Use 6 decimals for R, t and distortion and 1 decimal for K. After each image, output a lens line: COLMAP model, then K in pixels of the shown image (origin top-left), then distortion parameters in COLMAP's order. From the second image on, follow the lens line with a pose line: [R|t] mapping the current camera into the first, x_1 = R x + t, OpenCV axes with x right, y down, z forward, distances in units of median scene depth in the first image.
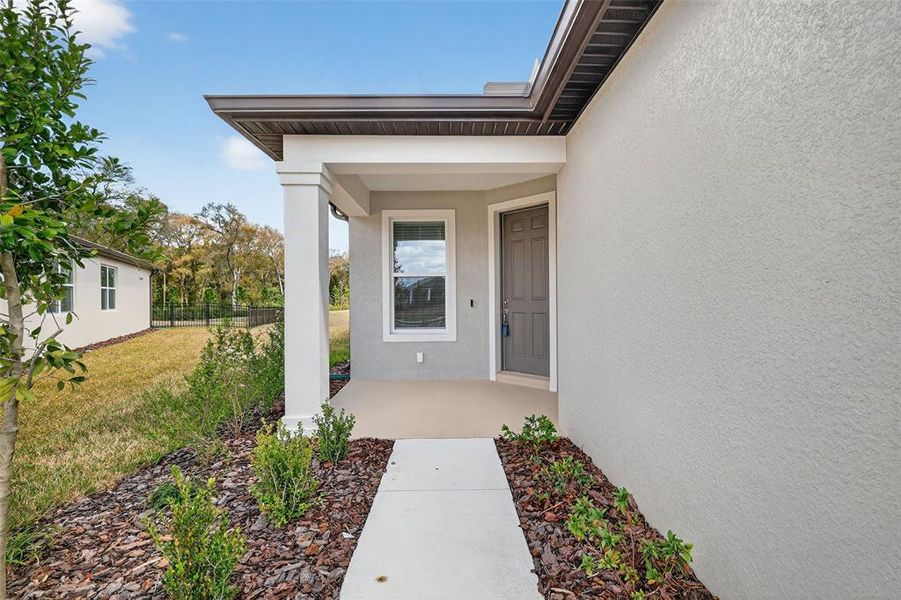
lens RADIAL K [[388.4, 0, 454.0], [0, 388.4, 302.1], [0, 0, 1]] dist [-0.000199, -0.000041]
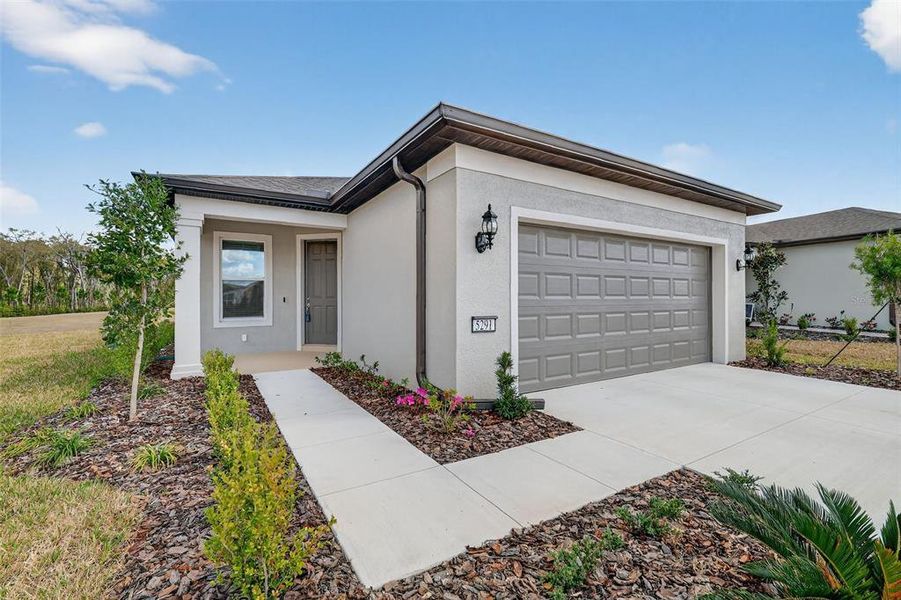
lens RADIAL K [[388.4, 0, 454.9], [0, 388.4, 299.1], [0, 0, 1]] dist [-0.000199, -0.000041]
pose [[0.864007, 0.003857, 0.503465, -0.137299], [-0.004660, 0.999989, 0.000336, -0.002470], [-0.503458, -0.002637, 0.864015, -0.604570]]
